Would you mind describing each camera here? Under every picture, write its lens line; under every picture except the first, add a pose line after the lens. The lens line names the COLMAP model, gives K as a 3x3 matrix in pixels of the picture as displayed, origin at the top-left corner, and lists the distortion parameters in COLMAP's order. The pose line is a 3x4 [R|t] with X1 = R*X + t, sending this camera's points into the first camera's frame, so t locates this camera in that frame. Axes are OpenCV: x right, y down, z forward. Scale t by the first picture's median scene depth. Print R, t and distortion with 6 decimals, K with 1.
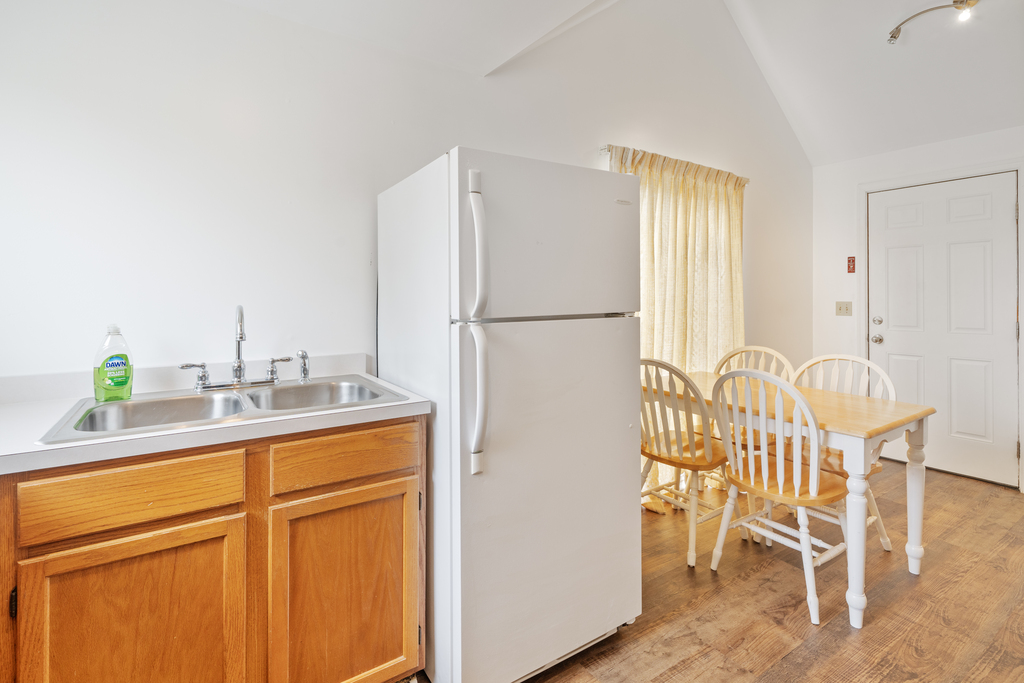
lens RADIAL K [[486.7, 0, 512.2], [0, 486.7, 293.0], [0, 0, 1]] dist [-0.000303, -0.000174]
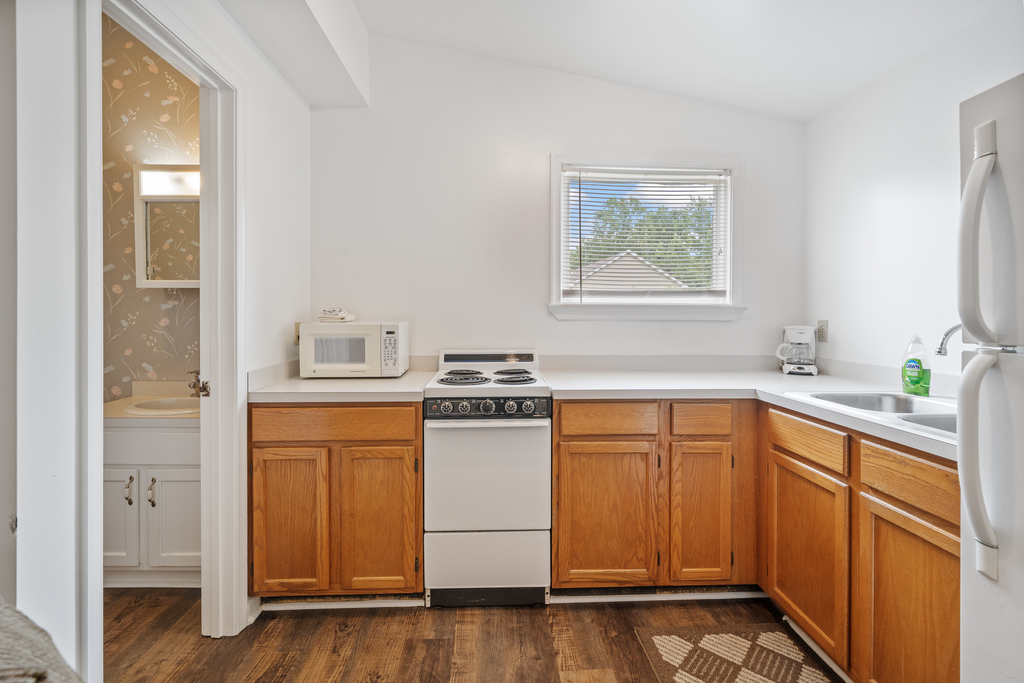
lens RADIAL K [[466.8, 0, 509.7], [0, 466.8, 320.9], [0, 0, 1]] dist [-0.000164, -0.000223]
pose [[-0.518388, 0.009998, -0.855087, 0.862255], [0.001473, 0.999941, 0.010799, 0.015725], [0.855144, 0.004339, -0.518372, 0.826544]]
